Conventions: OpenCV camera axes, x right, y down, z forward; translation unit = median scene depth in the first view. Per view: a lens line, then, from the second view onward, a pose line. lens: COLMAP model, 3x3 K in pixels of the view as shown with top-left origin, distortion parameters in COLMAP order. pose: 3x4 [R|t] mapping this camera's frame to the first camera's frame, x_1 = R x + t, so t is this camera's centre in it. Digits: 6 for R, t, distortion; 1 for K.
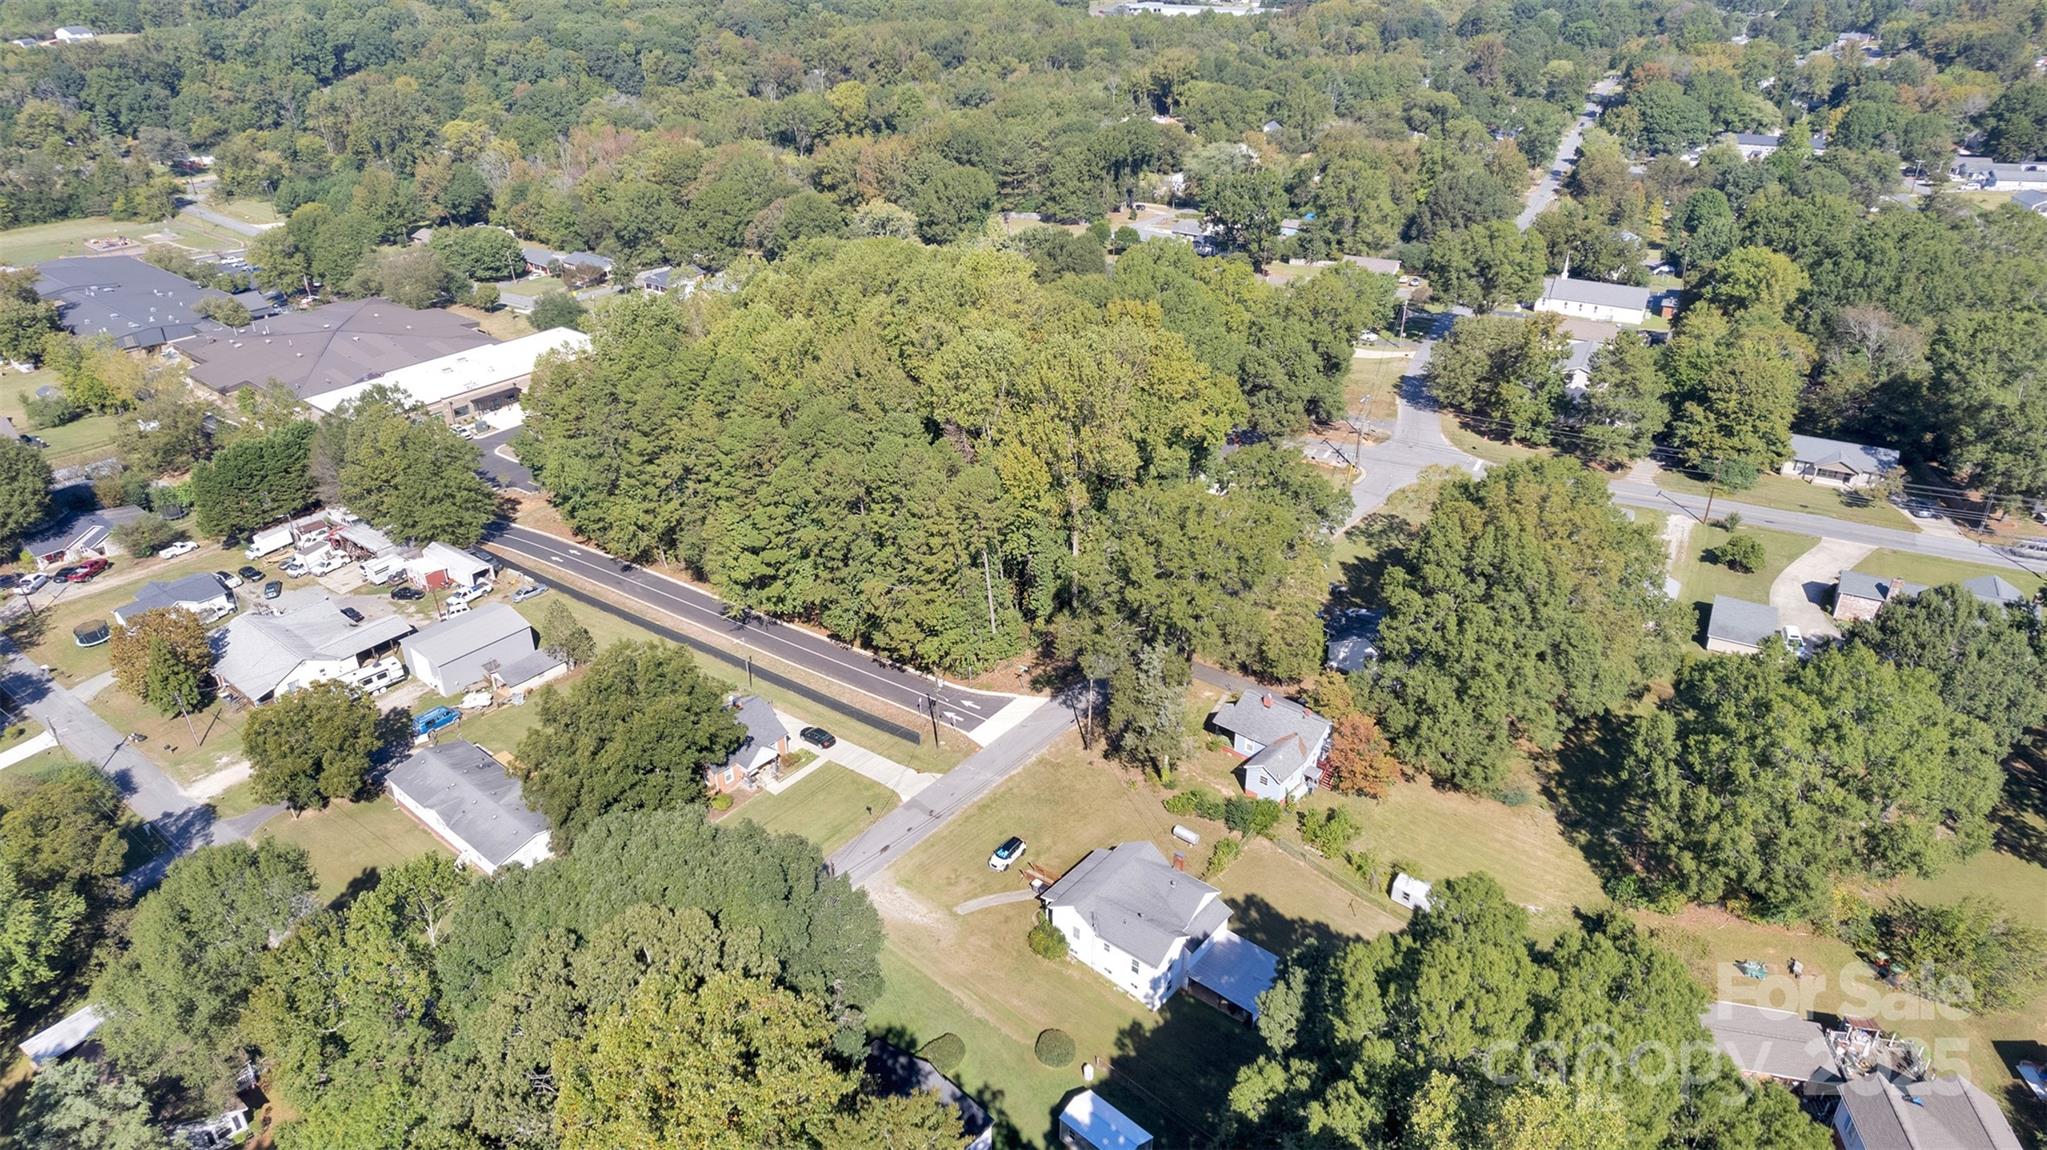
lens RADIAL K [[1310.6, 0, 1022.7], [0, 1310.6, 562.5], [0, 0, 1]] dist [-0.071302, 0.064657]
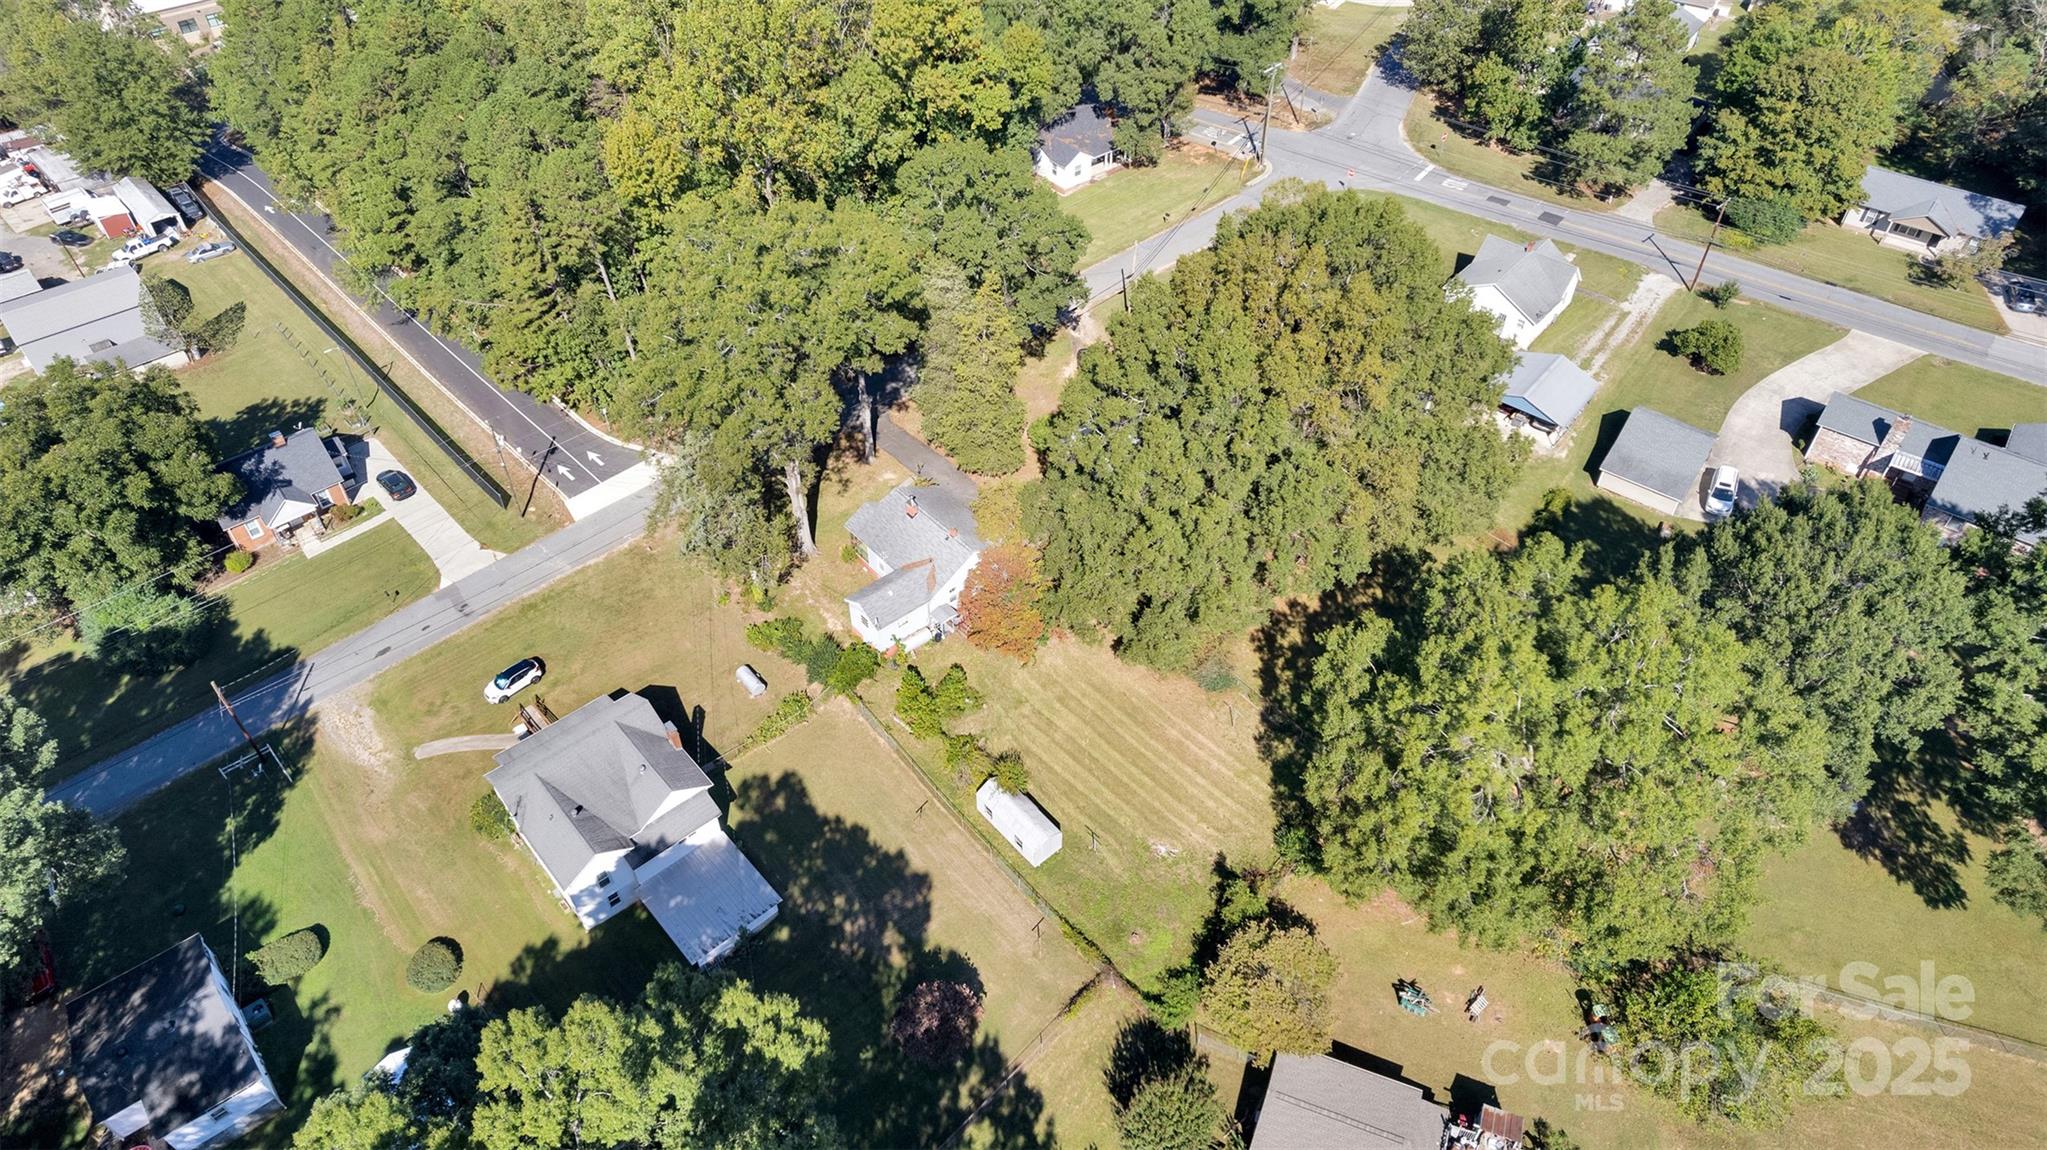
lens RADIAL K [[1307.8, 0, 1013.8], [0, 1307.8, 579.6], [0, 0, 1]] dist [-0.069368, 0.062168]
pose [[0.987798, 0.112676, -0.107515, 0.286459], [-0.076631, 0.952632, 0.294313, -0.068002], [0.135584, -0.282483, 0.949642, 0.254022]]
